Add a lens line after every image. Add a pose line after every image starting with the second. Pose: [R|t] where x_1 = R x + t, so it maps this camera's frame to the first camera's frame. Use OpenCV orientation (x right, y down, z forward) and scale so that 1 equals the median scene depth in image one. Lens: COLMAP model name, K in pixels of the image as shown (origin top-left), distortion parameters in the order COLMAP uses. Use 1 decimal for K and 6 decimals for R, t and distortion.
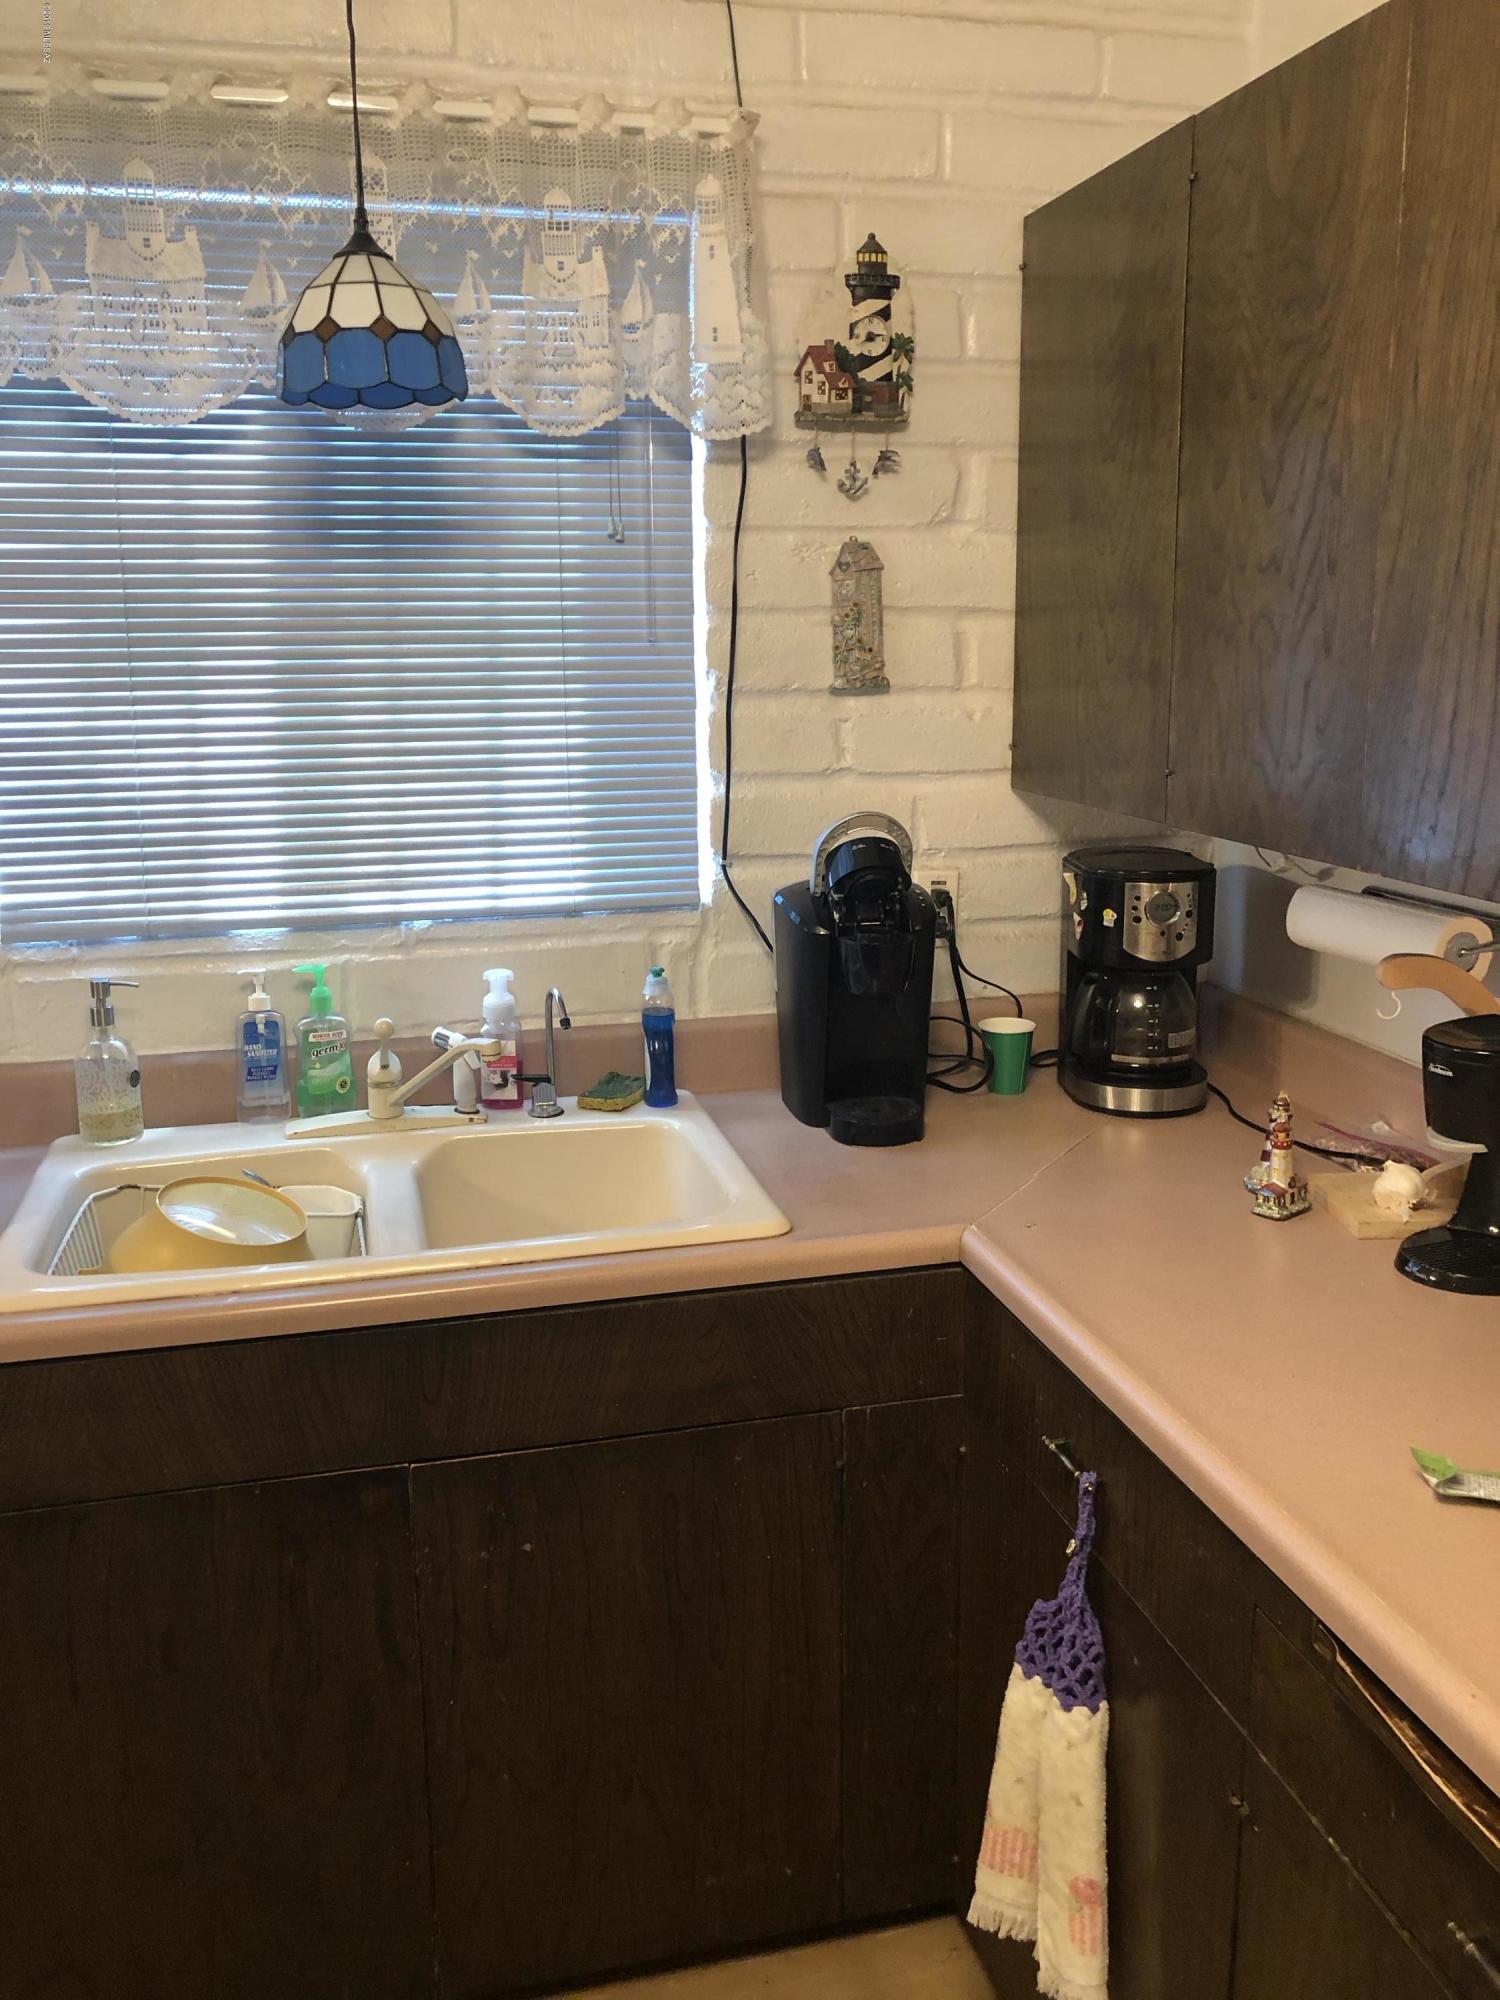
lens RADIAL K [[1643.6, 0, 750.0], [0, 1643.6, 996.3], [0, 0, 1]] dist [0.031805, -0.015297]
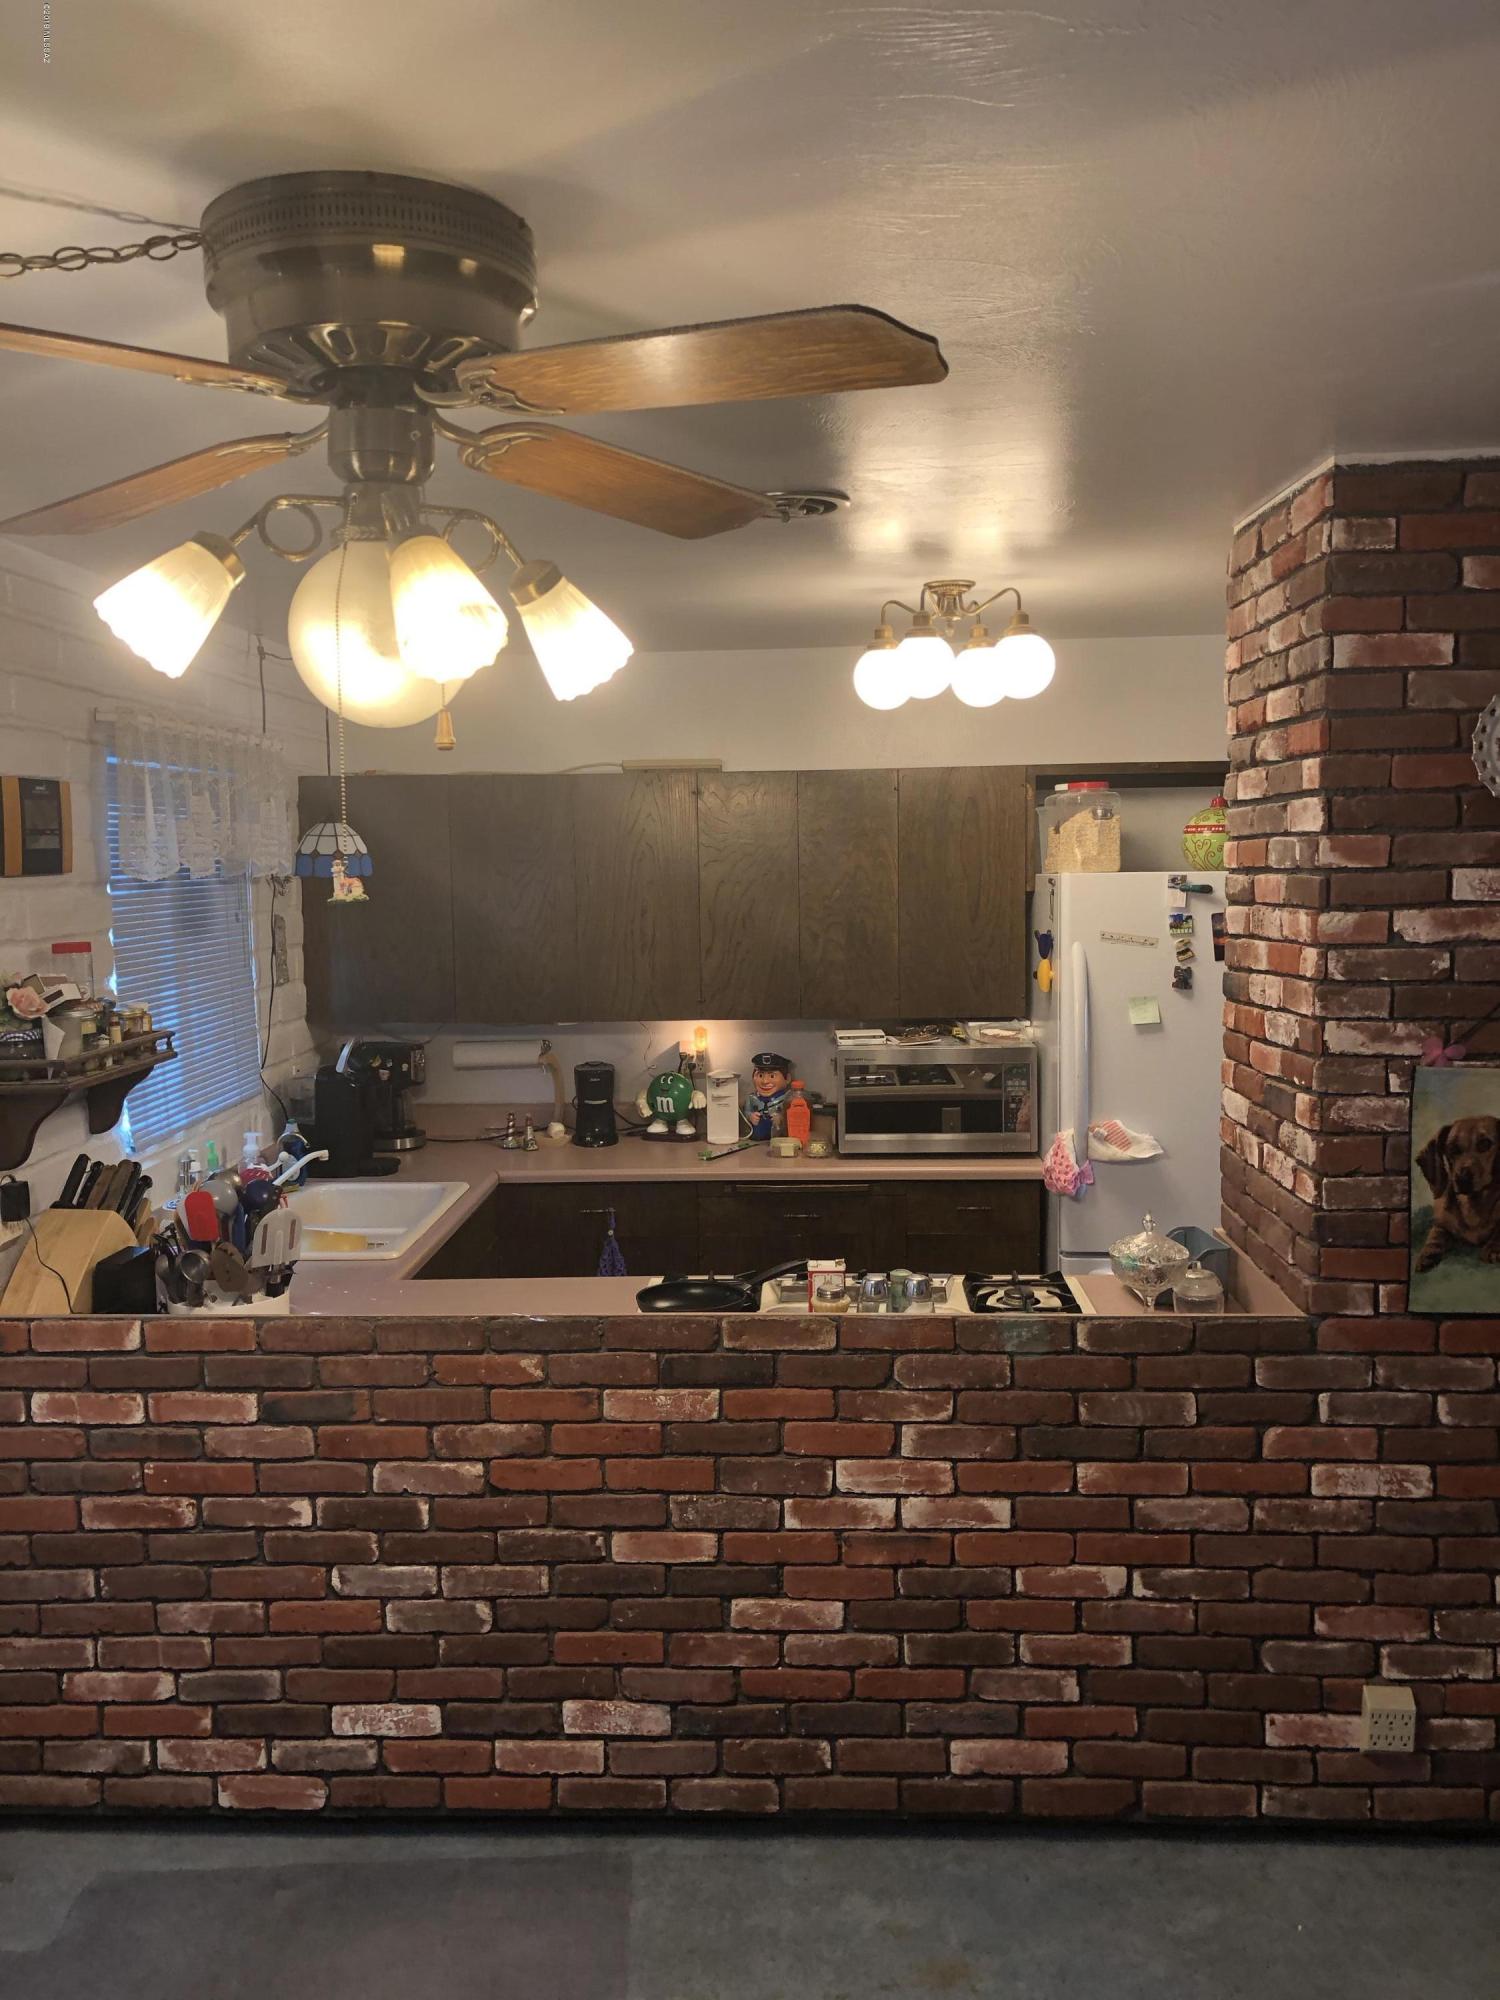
lens RADIAL K [[1643.6, 0, 750.3], [0, 1643.6, 999.5], [0, 0, 1]] dist [0.031805, -0.015297]
pose [[0.285126, -0.085699, 0.954651, -1.842580], [0.222675, 0.974667, 0.020989, -0.078076], [-0.932265, 0.206593, 0.296986, -0.206619]]
